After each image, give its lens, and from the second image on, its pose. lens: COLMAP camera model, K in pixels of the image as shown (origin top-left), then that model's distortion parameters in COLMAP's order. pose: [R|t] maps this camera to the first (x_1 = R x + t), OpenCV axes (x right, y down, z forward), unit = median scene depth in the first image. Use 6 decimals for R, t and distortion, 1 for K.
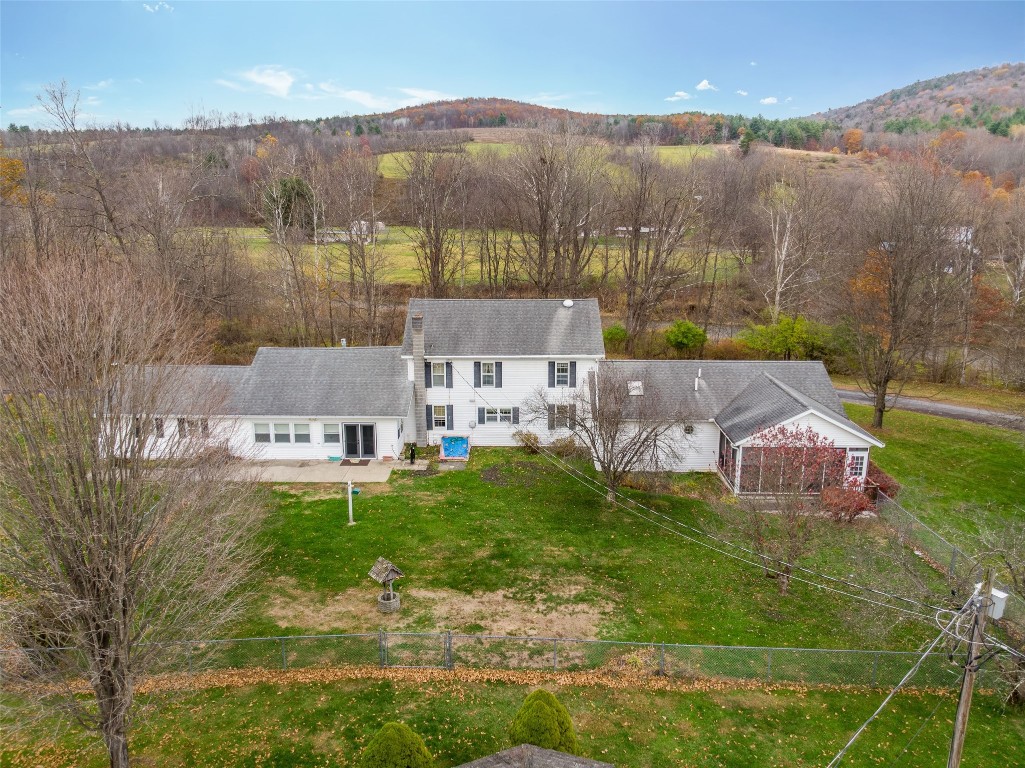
lens RADIAL K [[763.2, 0, 518.8], [0, 763.2, 370.0], [0, 0, 1]] dist [0.009373, -0.002421]
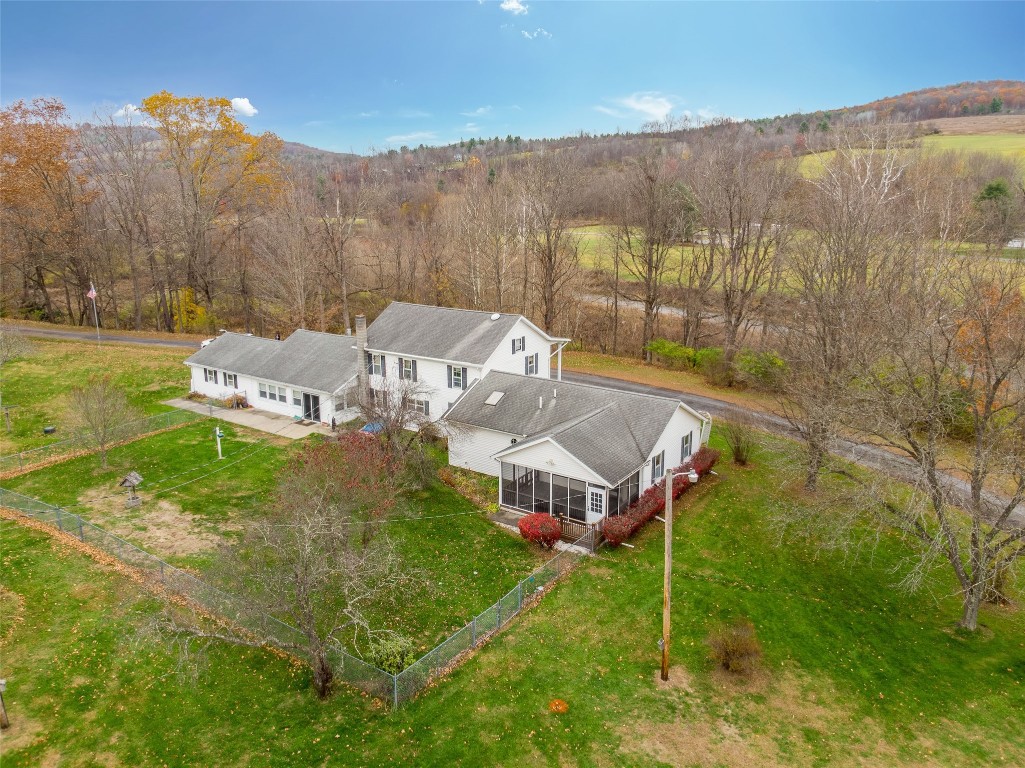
lens RADIAL K [[763.2, 0, 518.8], [0, 763.2, 370.0], [0, 0, 1]] dist [0.009373, -0.002421]
pose [[0.836322, 0.125791, -0.533612, 0.746002], [-0.124555, 0.991465, 0.038510, -0.061586], [0.533902, 0.034257, 0.844852, 0.085501]]
